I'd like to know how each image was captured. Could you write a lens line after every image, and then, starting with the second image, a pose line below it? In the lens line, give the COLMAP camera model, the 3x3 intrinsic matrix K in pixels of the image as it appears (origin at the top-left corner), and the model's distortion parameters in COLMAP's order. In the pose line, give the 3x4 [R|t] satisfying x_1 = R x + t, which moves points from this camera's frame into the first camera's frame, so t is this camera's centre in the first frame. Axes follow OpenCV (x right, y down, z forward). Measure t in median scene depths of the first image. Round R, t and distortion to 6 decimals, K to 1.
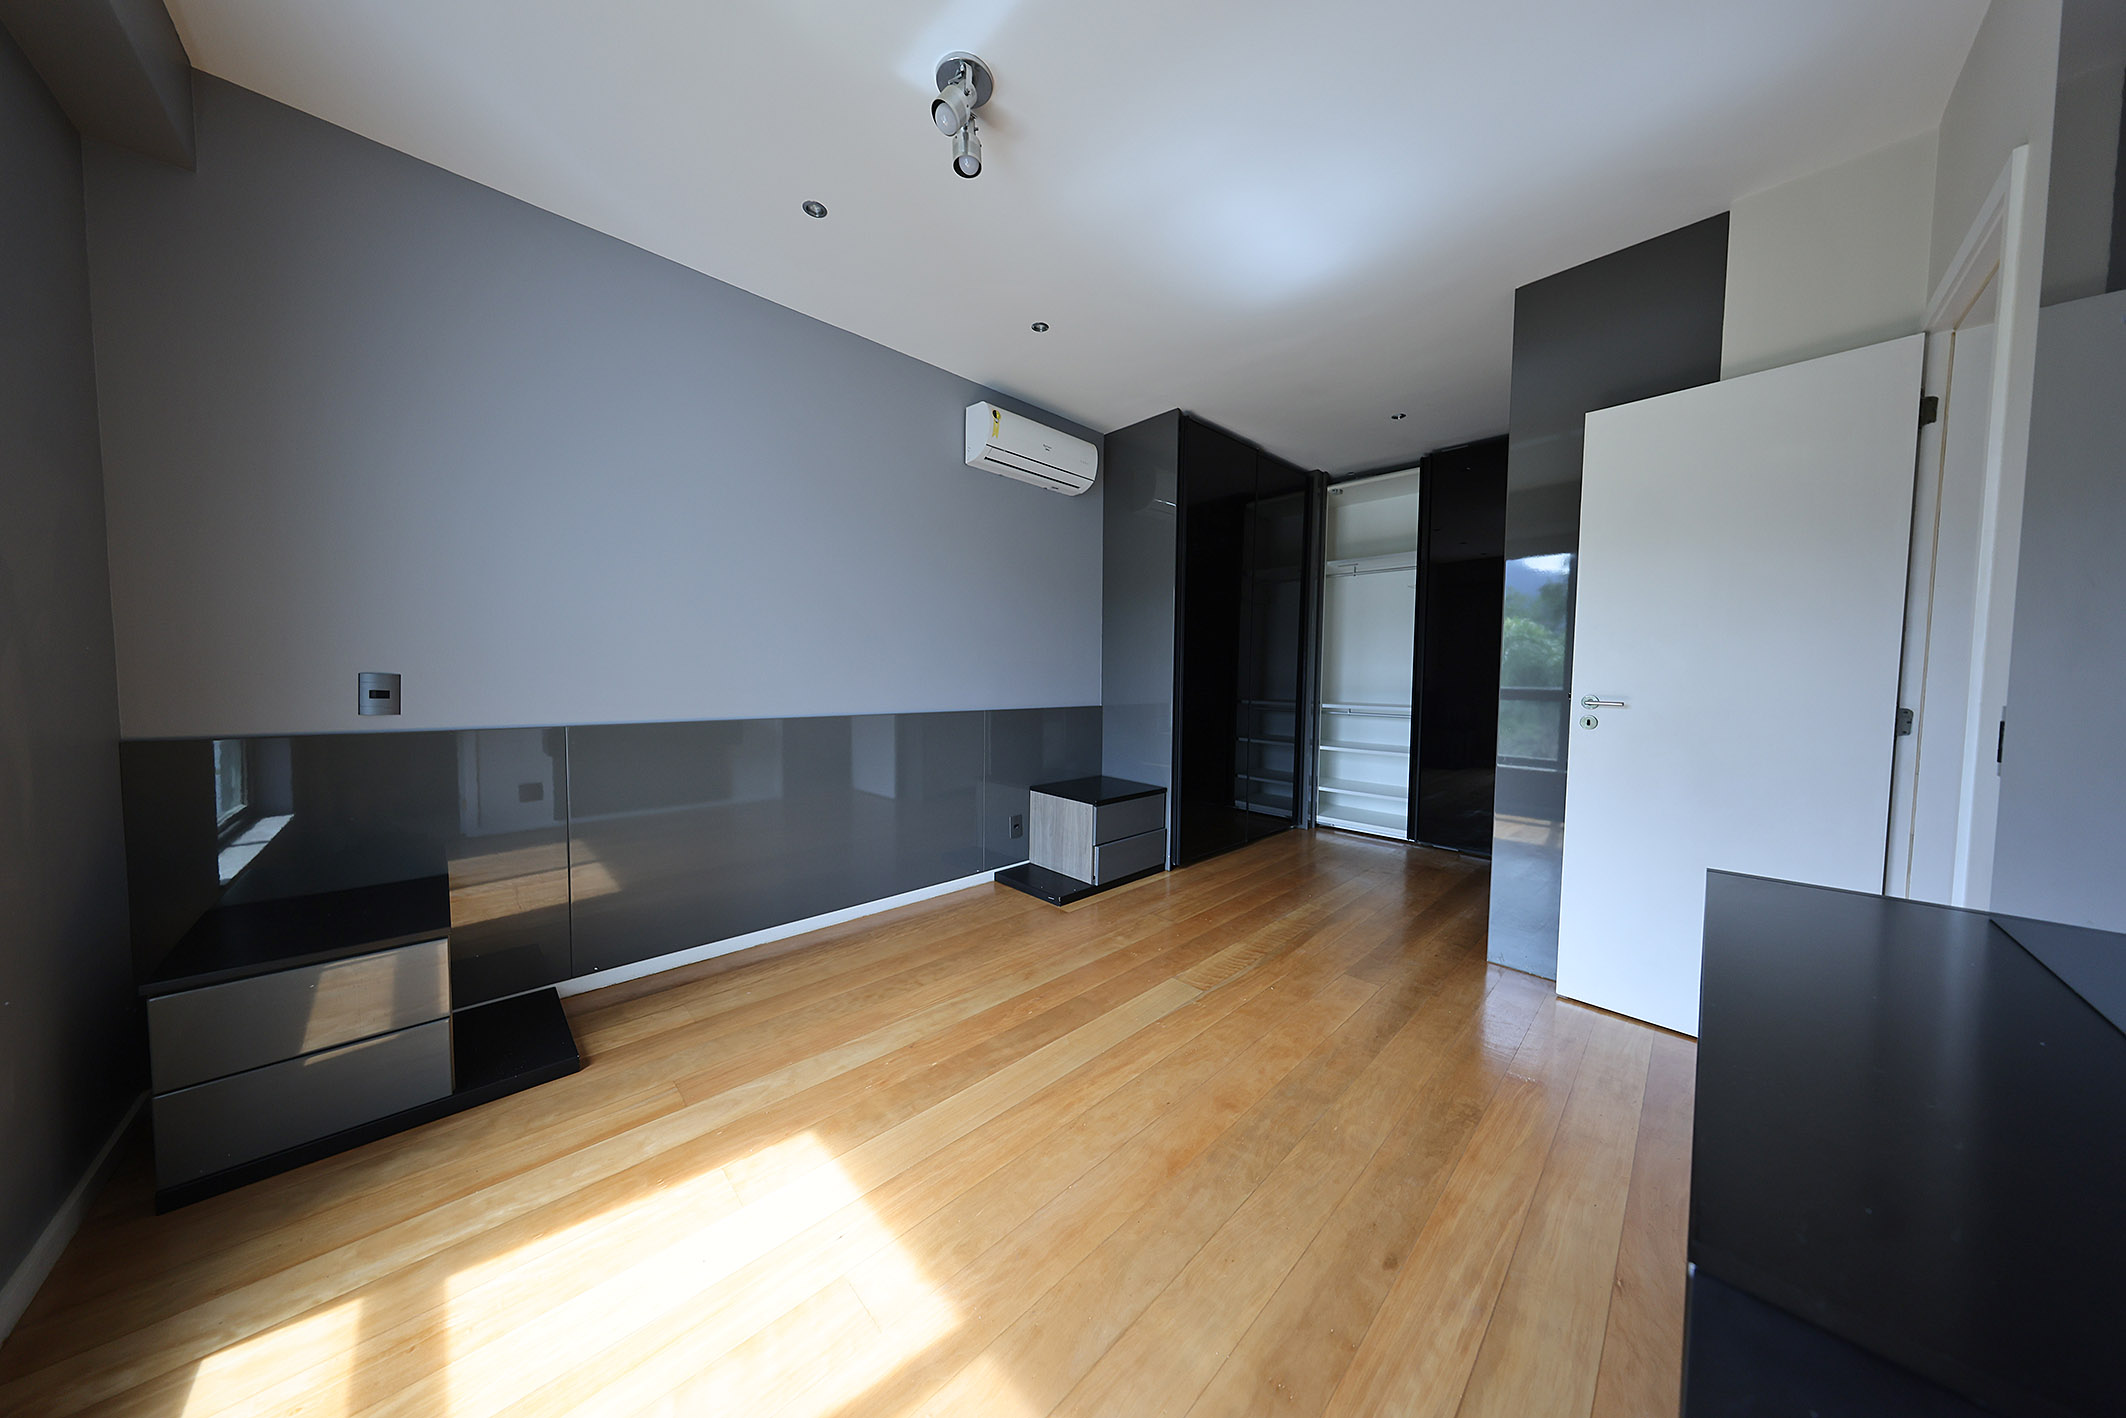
lens RADIAL K [[628.8, 0, 1045.2], [0, 628.8, 699.5], [0, 0, 1]] dist [-0.000729, -0.000015]
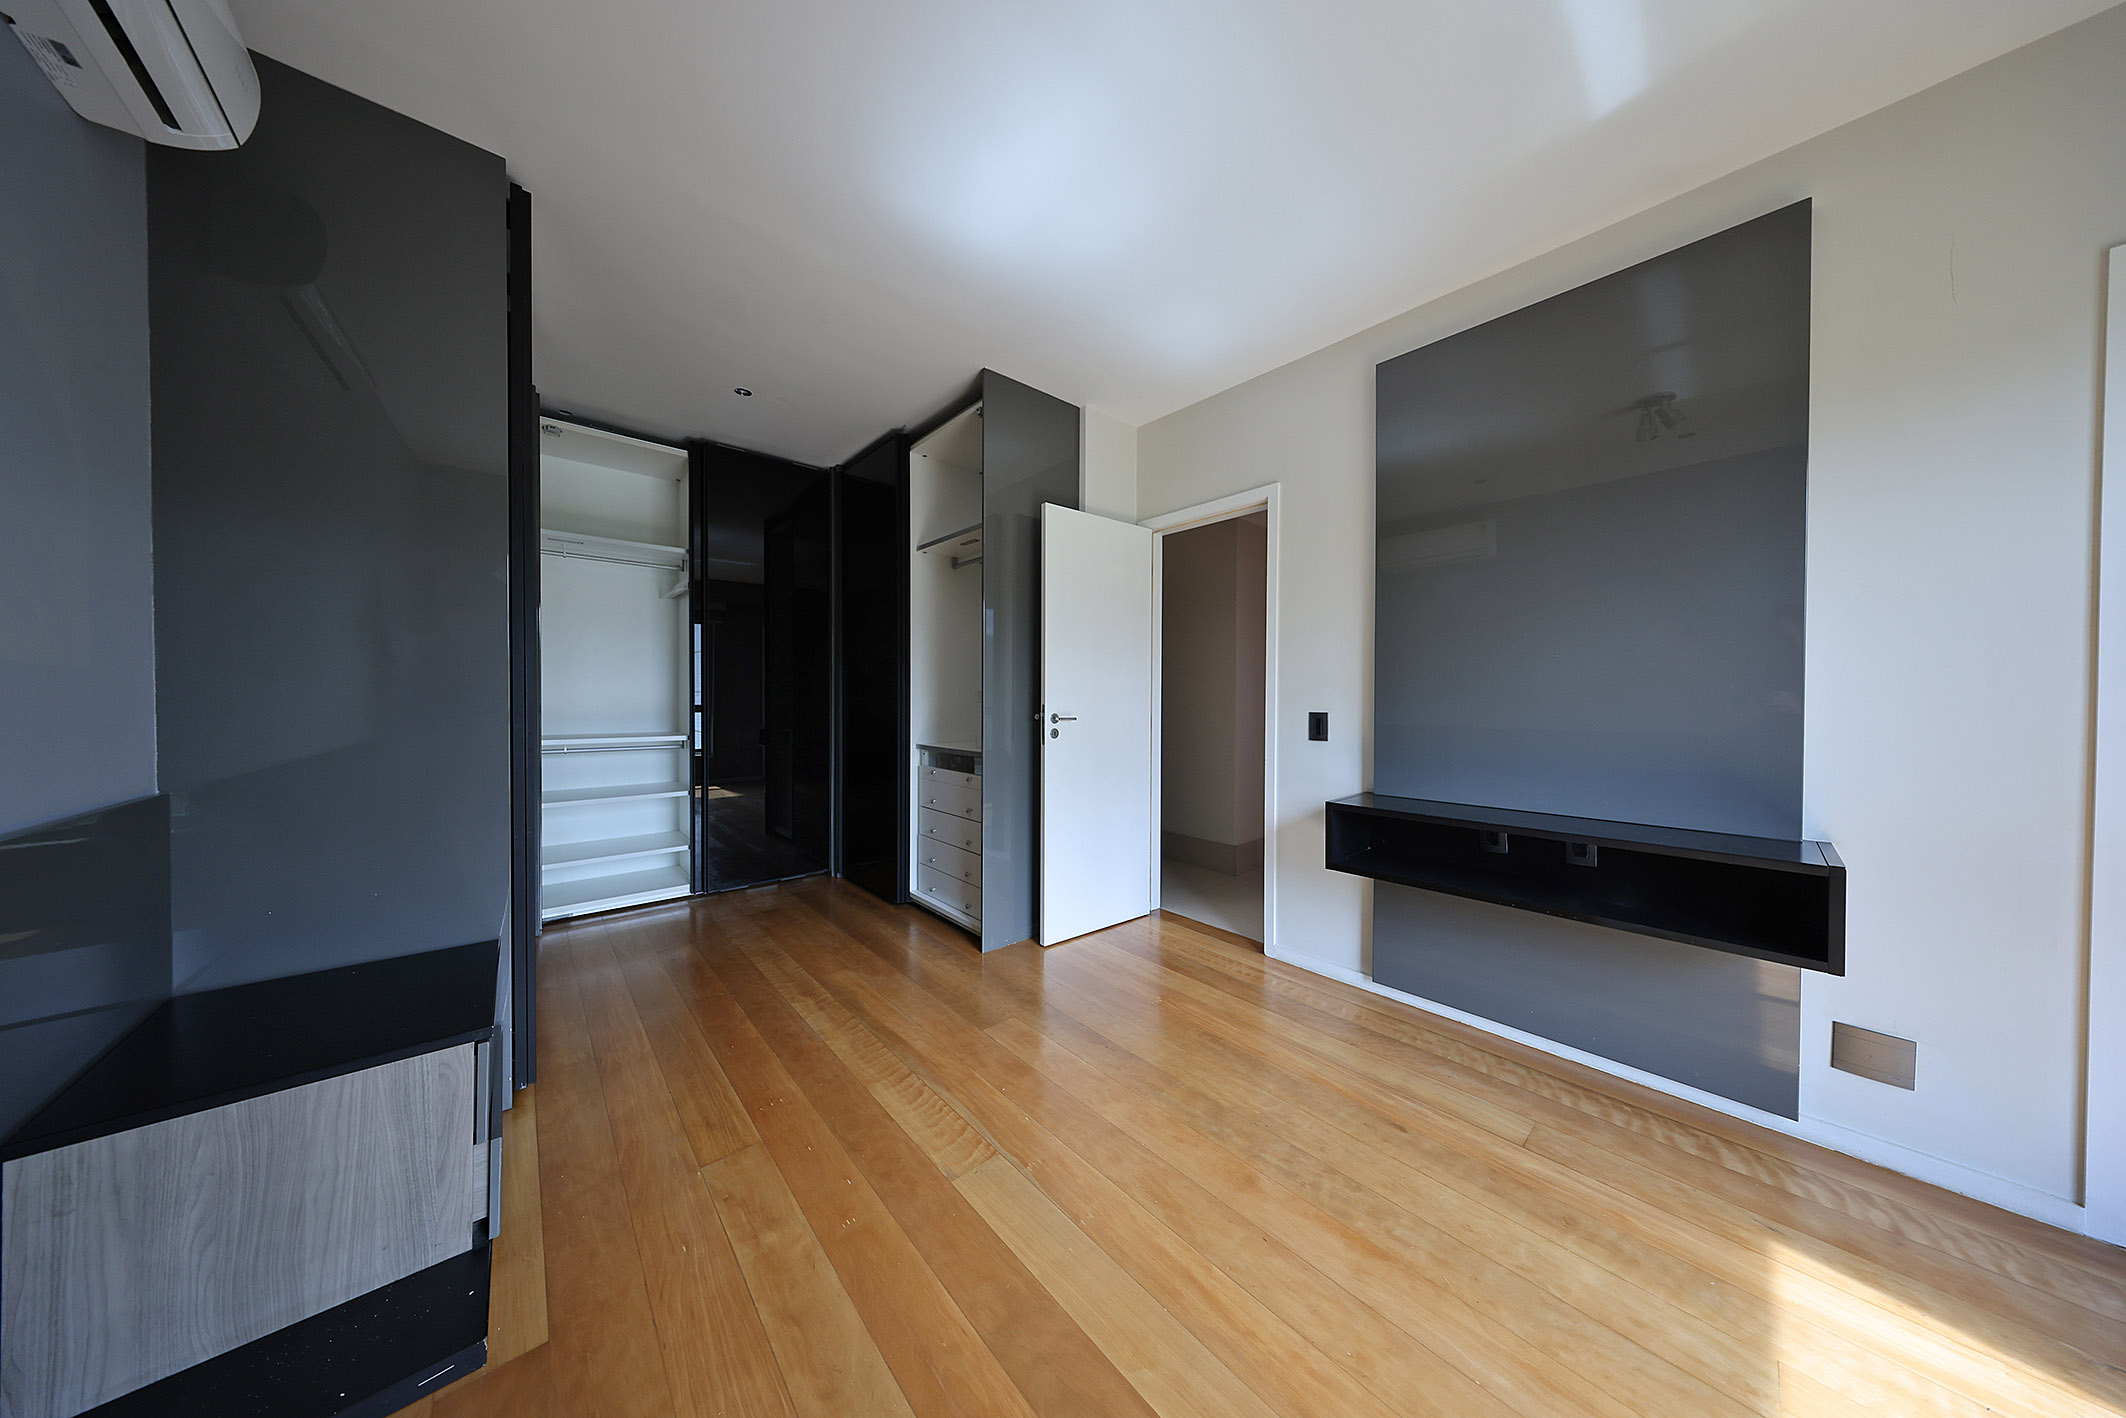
lens RADIAL K [[628.8, 0, 1054.7], [0, 628.8, 697.2], [0, 0, 1]] dist [-0.000729, -0.000015]
pose [[0.009565, -0.010323, 0.999901, -0.419603], [0.036255, 0.999293, 0.009970, -0.047717], [-0.999297, 0.036156, 0.009932, 0.861324]]
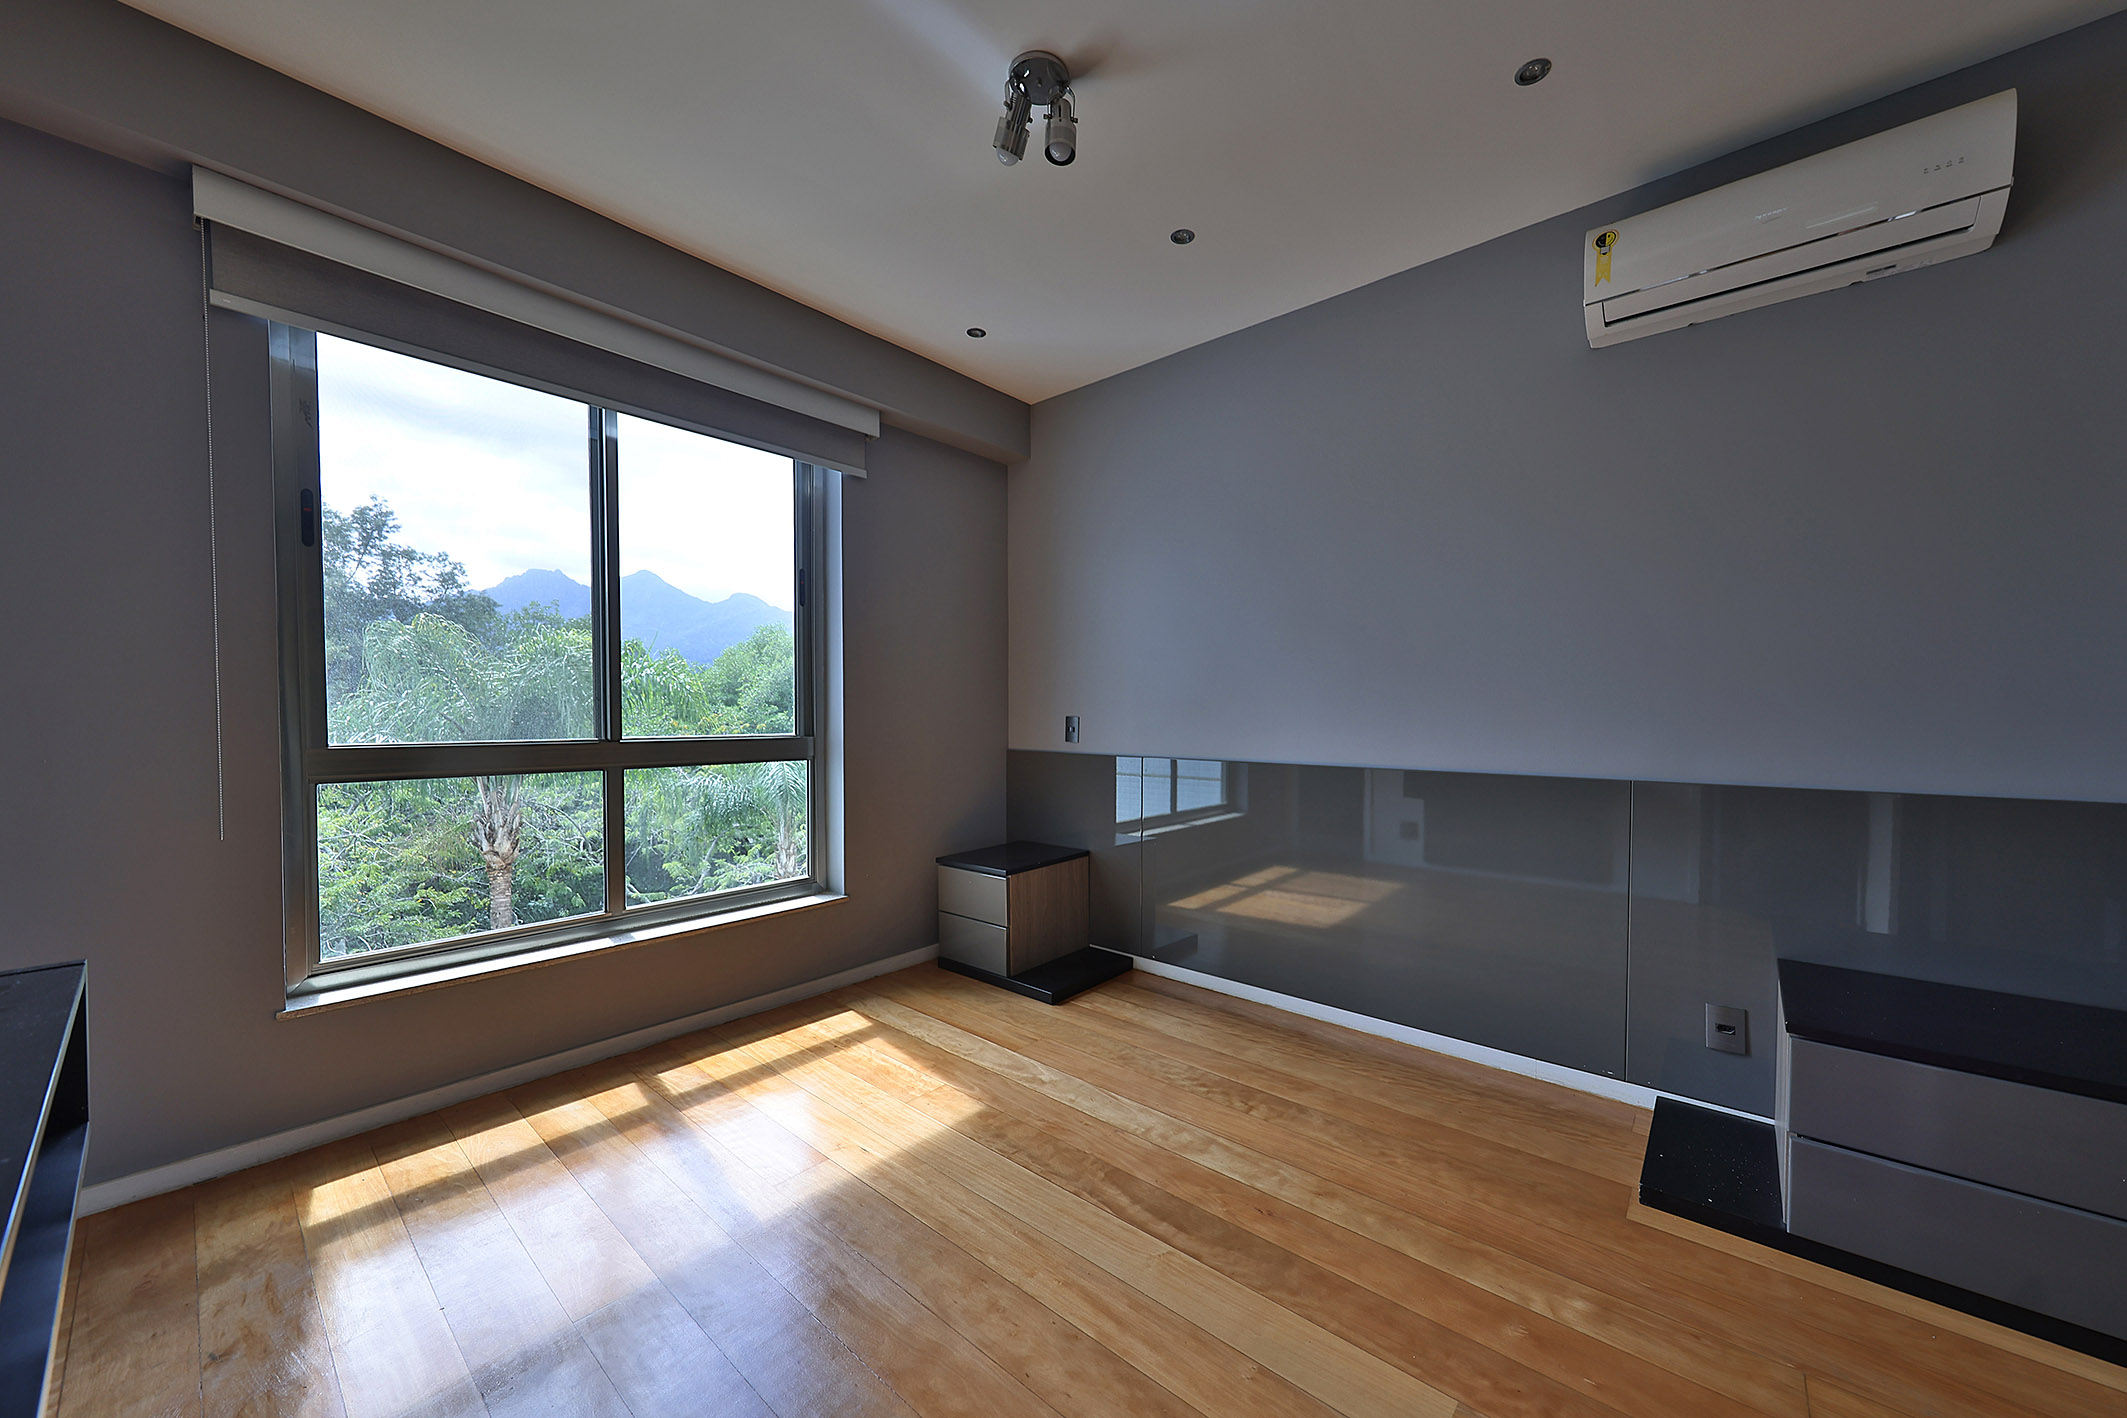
lens RADIAL K [[731.6, 0, 1097.9], [0, 731.6, 734.5], [0, 0, 1]] dist [0.002440, -0.000429]
pose [[0.148494, 0.017577, -0.988757, 0.651249], [-0.040361, 0.999117, 0.011700, -0.015618], [0.988089, 0.038170, 0.149072, 0.651640]]
